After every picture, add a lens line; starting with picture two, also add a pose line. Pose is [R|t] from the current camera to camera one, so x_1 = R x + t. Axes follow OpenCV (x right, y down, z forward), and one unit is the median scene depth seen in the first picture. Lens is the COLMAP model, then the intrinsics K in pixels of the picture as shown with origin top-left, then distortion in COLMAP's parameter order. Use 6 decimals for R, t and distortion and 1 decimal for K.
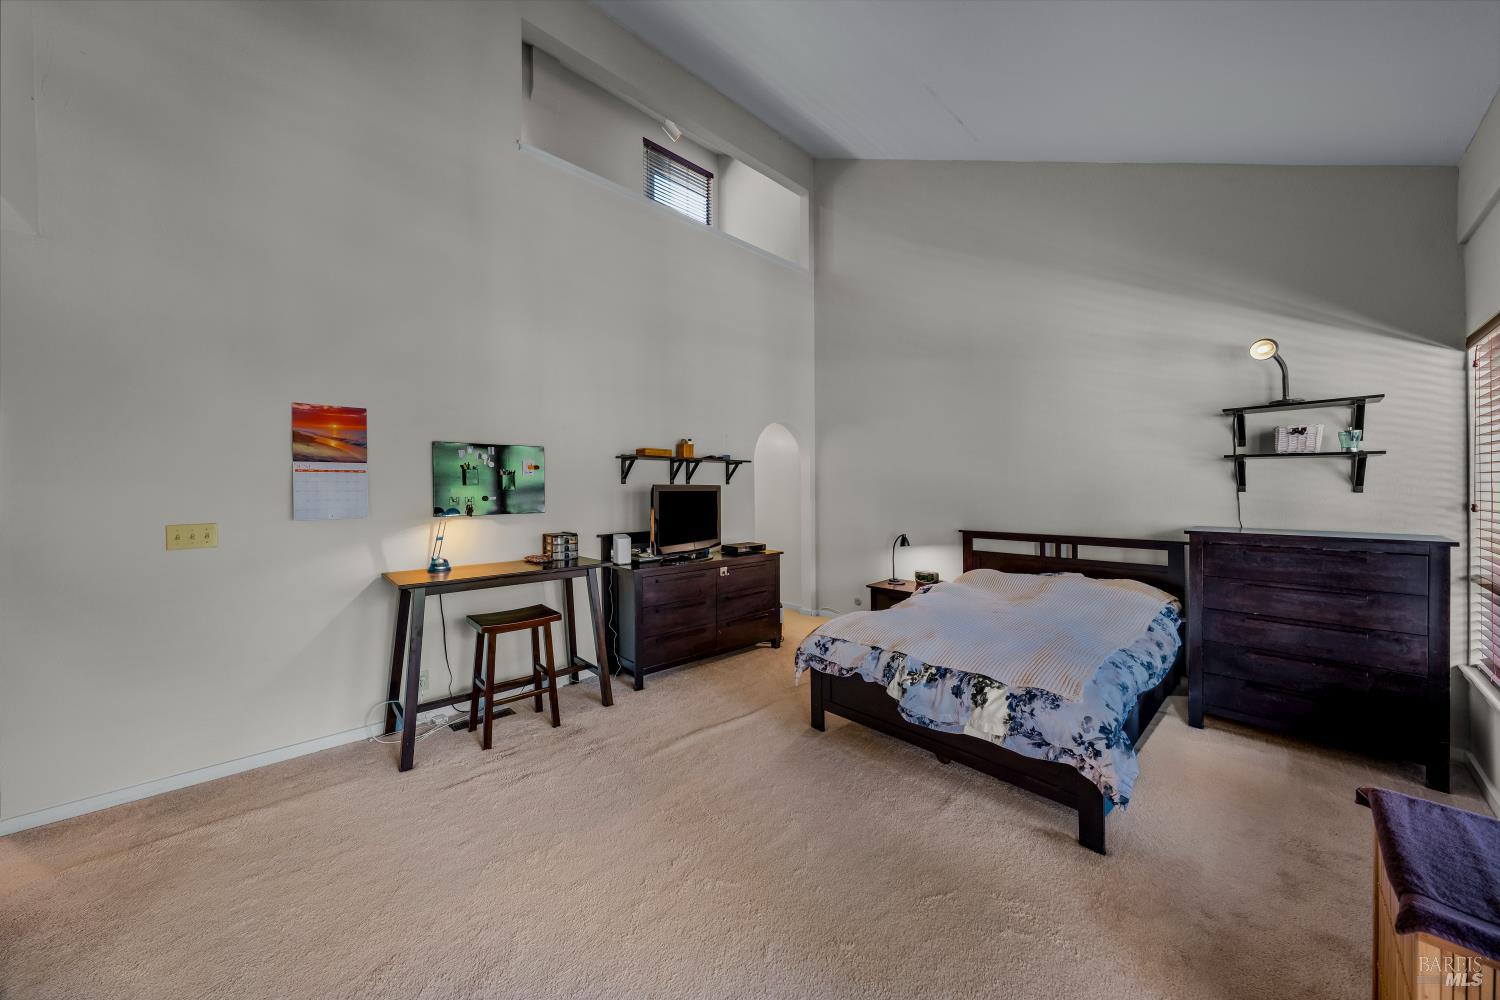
lens RADIAL K [[516.4, 0, 749.5], [0, 516.4, 491.4], [0, 0, 1]] dist [-0.000533, -0.000146]
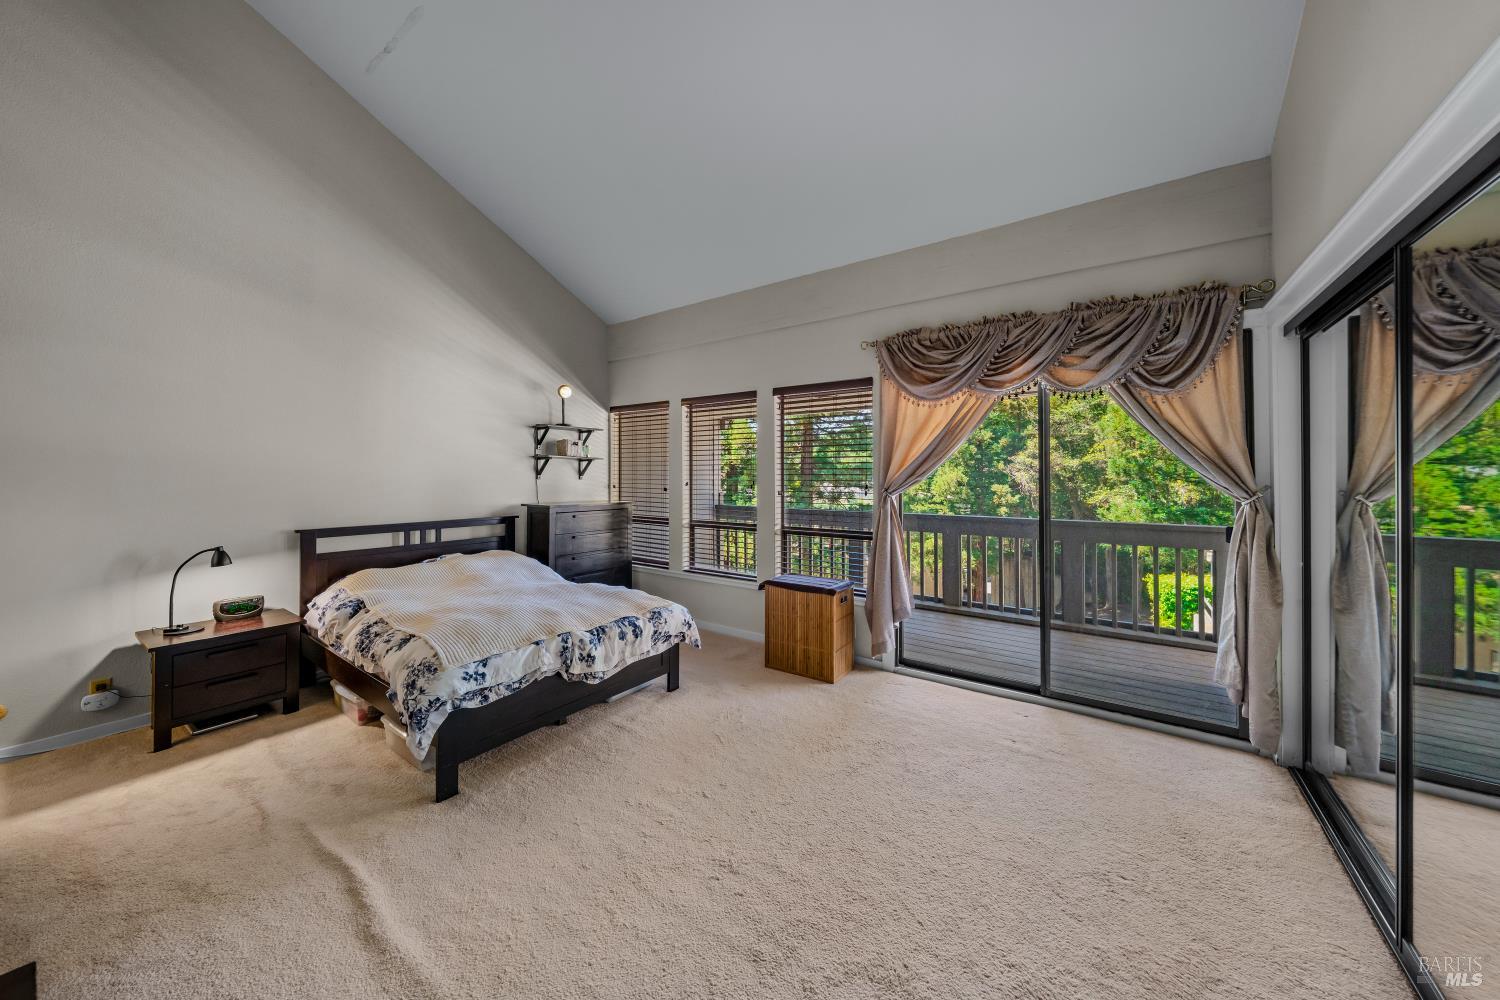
lens RADIAL K [[516.4, 0, 744.0], [0, 516.4, 485.2], [0, 0, 1]] dist [-0.000533, -0.000146]
pose [[-0.191594, -0.009842, 0.981425, -0.693801], [0.008753, 0.999893, 0.011736, 0.006822], [-0.981435, 0.010839, -0.191488, 0.740587]]
